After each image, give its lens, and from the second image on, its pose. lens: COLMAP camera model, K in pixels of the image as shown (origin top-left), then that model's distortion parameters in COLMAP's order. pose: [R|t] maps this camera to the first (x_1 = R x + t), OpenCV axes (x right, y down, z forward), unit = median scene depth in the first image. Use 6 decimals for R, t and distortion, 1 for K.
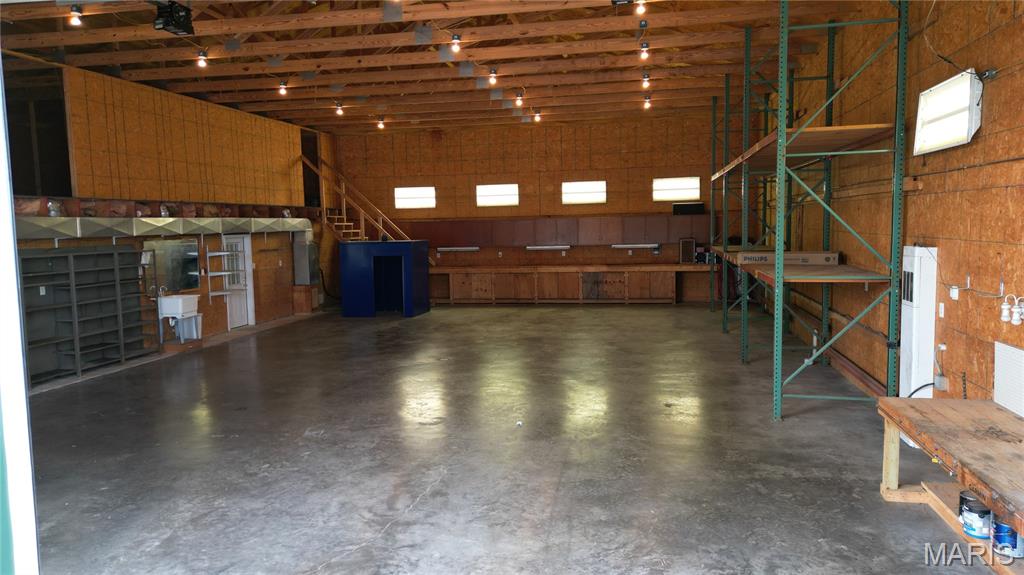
lens RADIAL K [[709.3, 0, 512.0], [0, 709.3, 287.5], [0, 0, 1]] dist [0.091466, -0.103006]
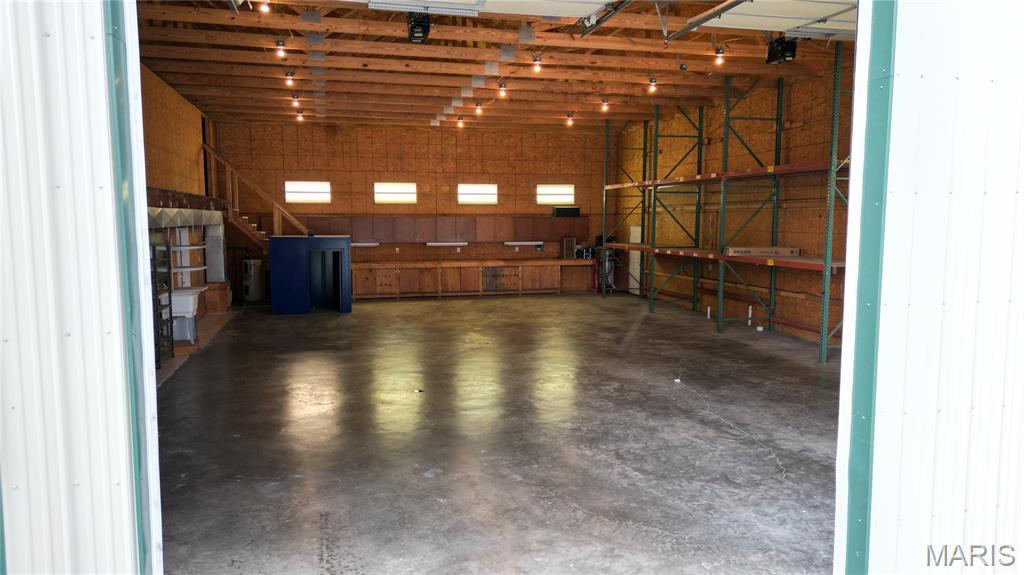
lens RADIAL K [[709.3, 0, 512.0], [0, 709.3, 287.5], [0, 0, 1]] dist [0.091466, -0.103006]
pose [[0.902997, -0.020141, 0.429175, -0.332209], [0.019416, 0.999793, 0.006068, 0.004834], [-0.429208, 0.002853, 0.903201, -0.009780]]
